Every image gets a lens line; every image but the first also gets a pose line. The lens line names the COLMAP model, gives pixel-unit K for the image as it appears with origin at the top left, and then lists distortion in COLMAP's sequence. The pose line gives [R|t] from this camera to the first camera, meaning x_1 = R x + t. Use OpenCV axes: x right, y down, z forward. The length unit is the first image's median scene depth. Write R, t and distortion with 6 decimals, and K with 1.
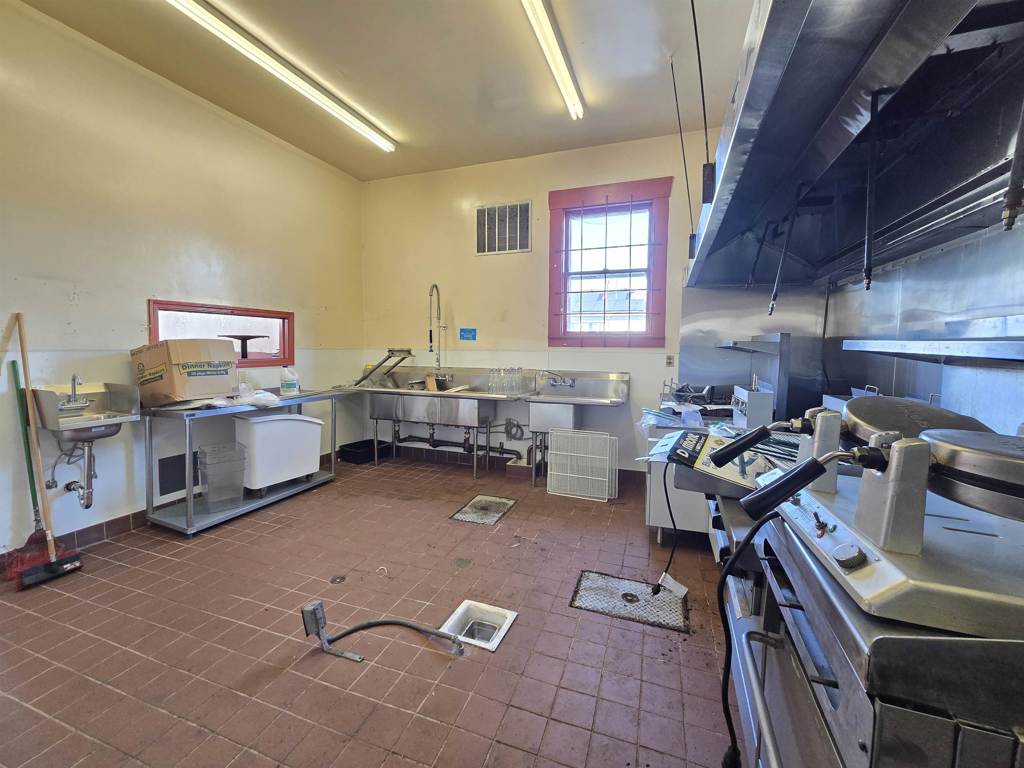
lens RADIAL K [[424.3, 0, 508.0], [0, 424.3, 372.6], [0, 0, 1]] dist [-0.004510, 0.001097]
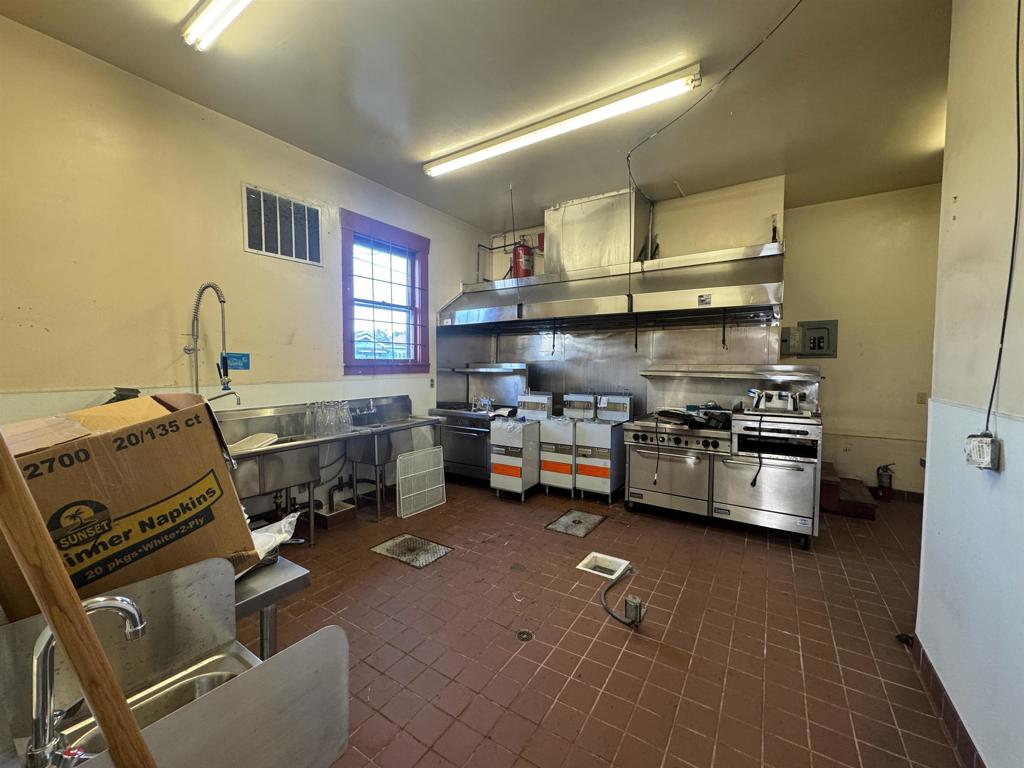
lens RADIAL K [[409.4, 0, 514.6], [0, 409.4, 385.9], [0, 0, 1]] dist [-0.003840, 0.000891]
pose [[0.215723, -0.063074, 0.974415, -0.822035], [0.062850, 0.996739, 0.050605, -0.070667], [-0.974430, 0.050326, 0.218983, 0.524931]]
